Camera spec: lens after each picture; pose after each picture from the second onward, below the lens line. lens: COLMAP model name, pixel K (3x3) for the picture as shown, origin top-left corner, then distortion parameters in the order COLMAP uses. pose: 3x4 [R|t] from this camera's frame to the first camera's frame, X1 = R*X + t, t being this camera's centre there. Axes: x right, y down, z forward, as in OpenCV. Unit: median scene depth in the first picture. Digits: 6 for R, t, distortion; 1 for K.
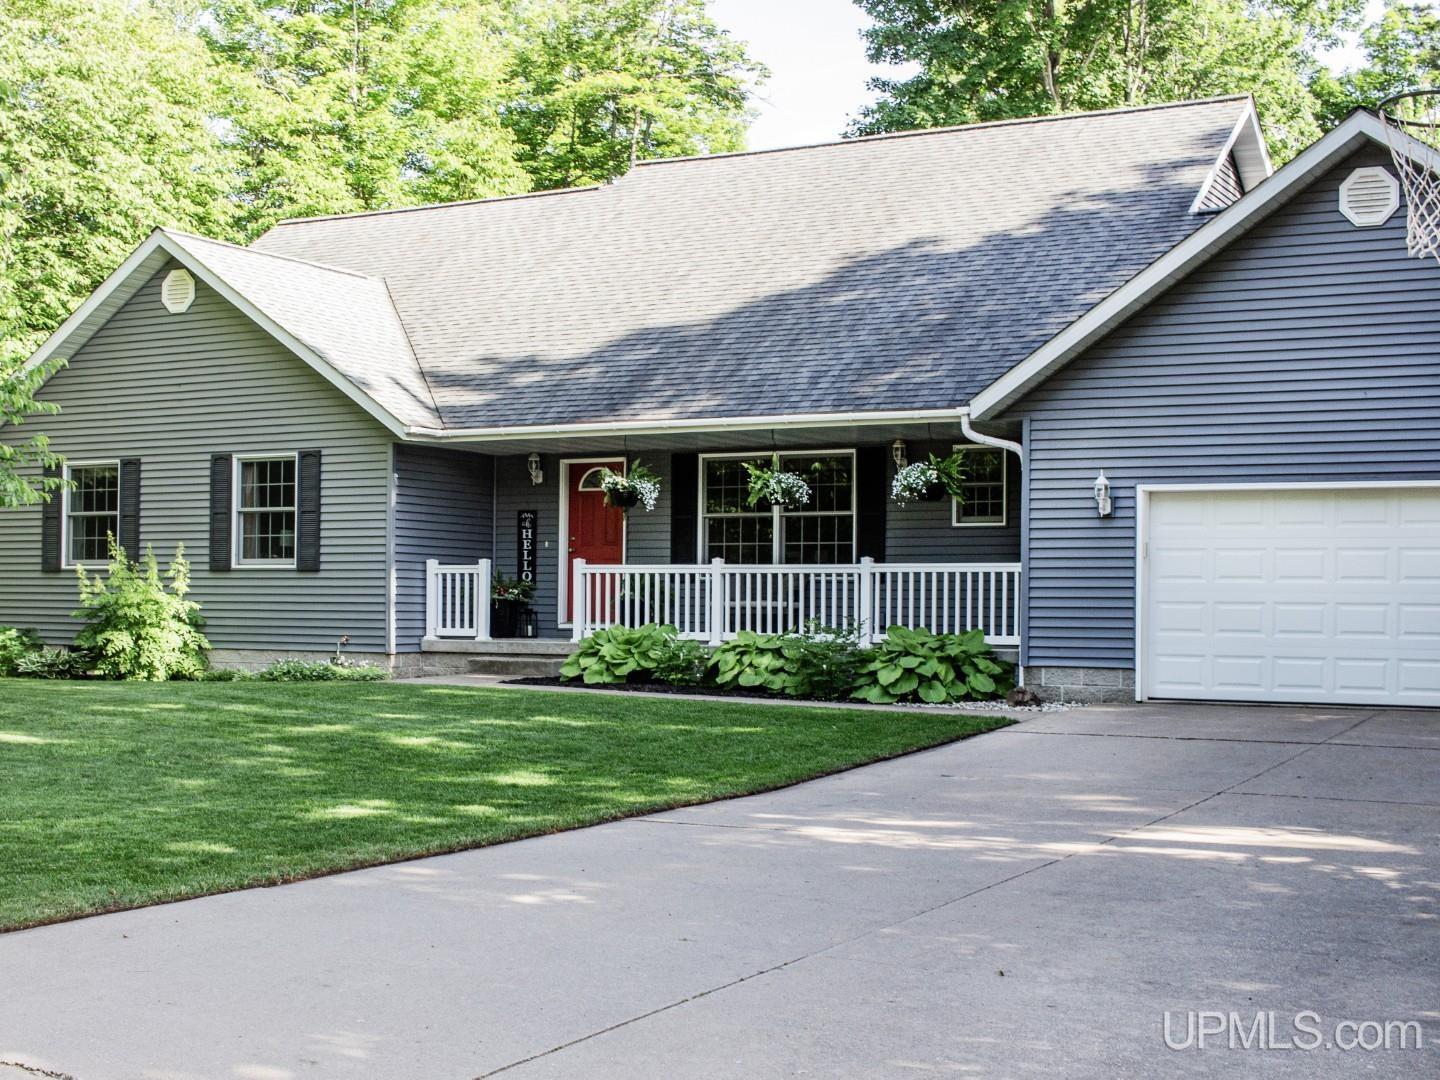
lens RADIAL K [[1839.2, 0, 723.1], [0, 1839.2, 552.4], [0, 0, 1]] dist [-0.702659, -0.035724]
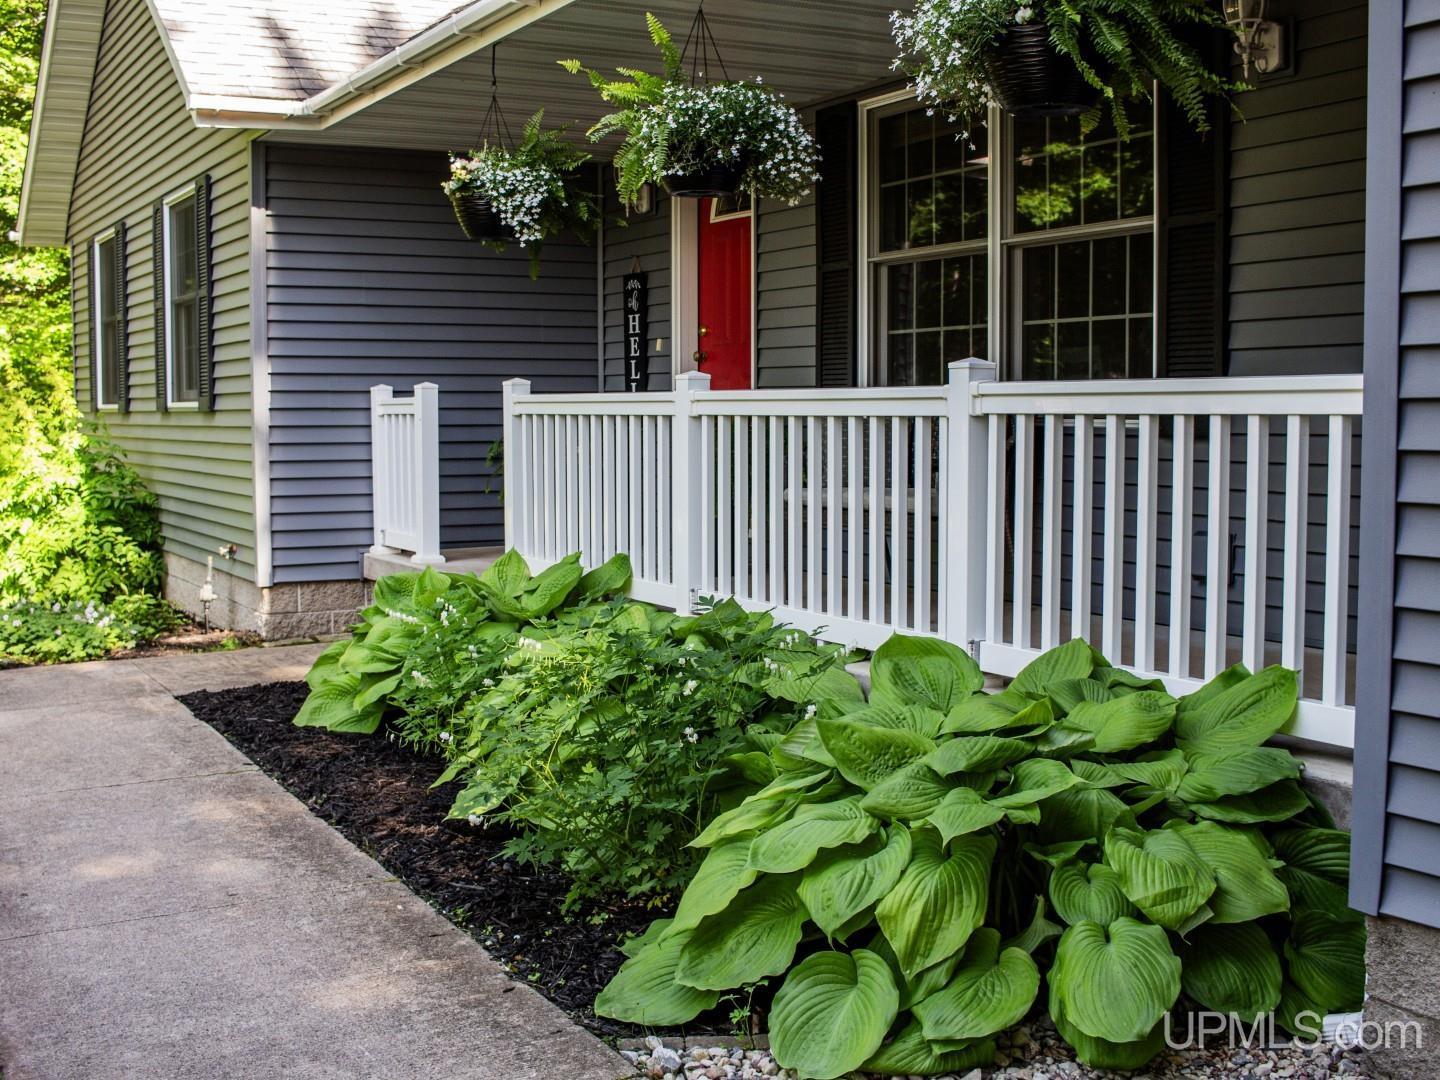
lens RADIAL K [[1779.5, 0, 720.0], [0, 1779.5, 540.0], [0, 0, 1]] dist [-0.288170, 0.022269]
pose [[0.833541, 0.033379, -0.551449, 0.175241], [0.019215, 0.995817, 0.089322, 0.005081], [0.552124, -0.085050, 0.829413, 0.690428]]
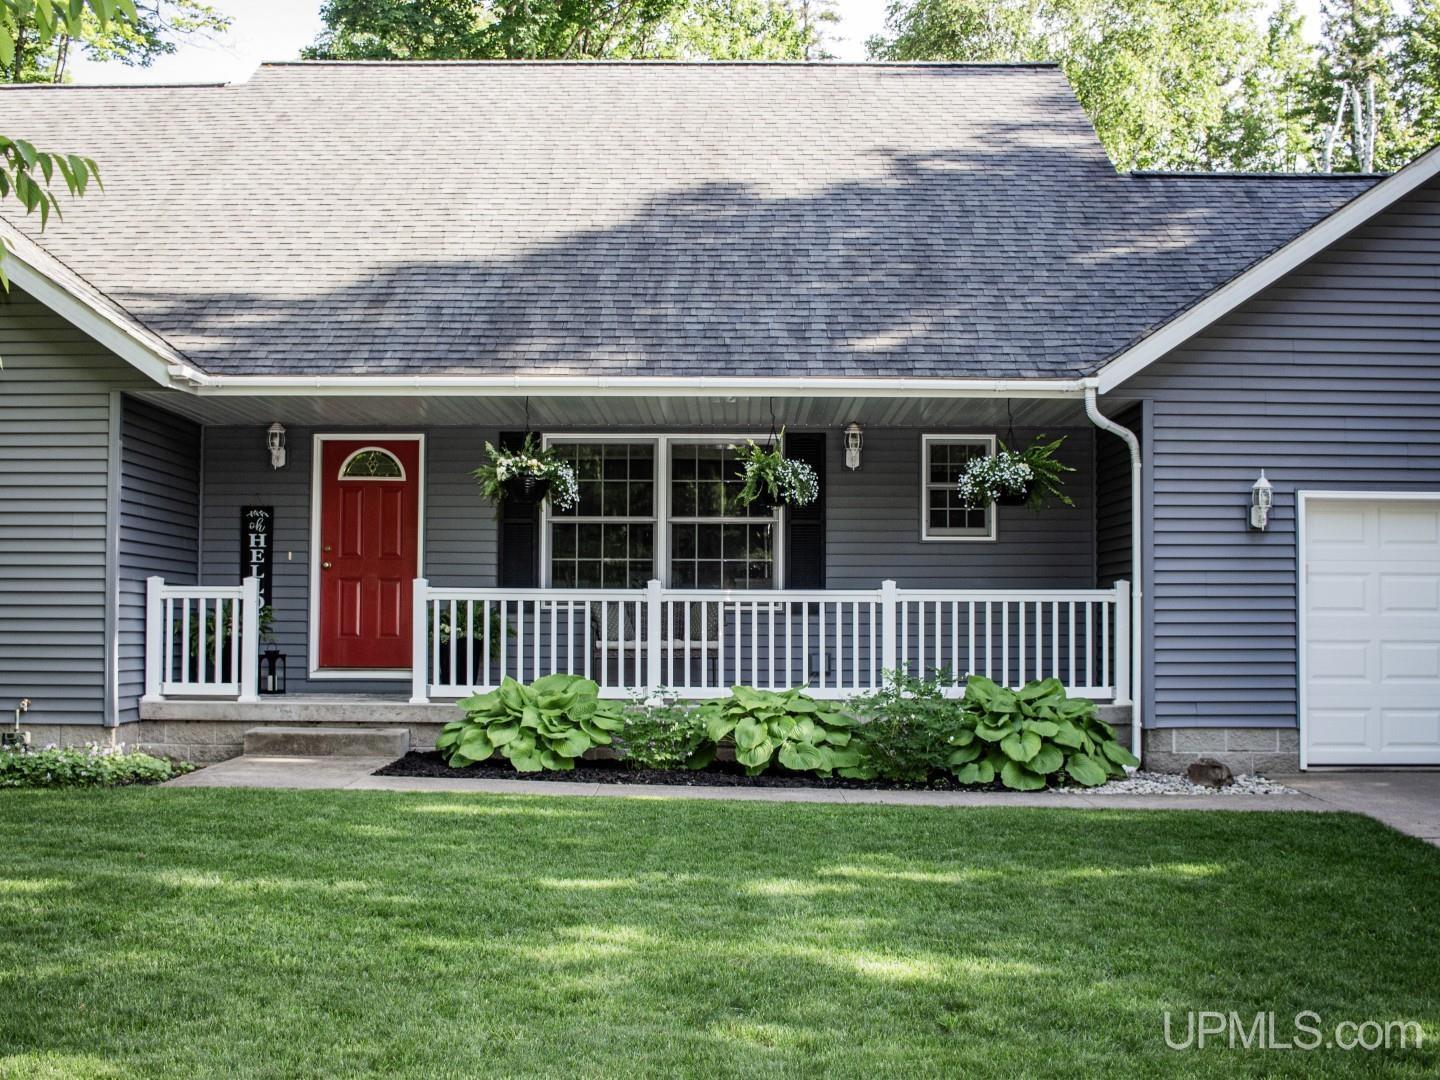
lens RADIAL K [[1779.5, 0, 720.0], [0, 1779.5, 540.0], [0, 0, 1]] dist [-0.288170, 0.022269]
pose [[0.885808, 0.017951, 0.463705, -0.279562], [-0.010150, 0.999762, -0.019315, 0.000532], [-0.463941, 0.012403, 0.885779, 0.372244]]
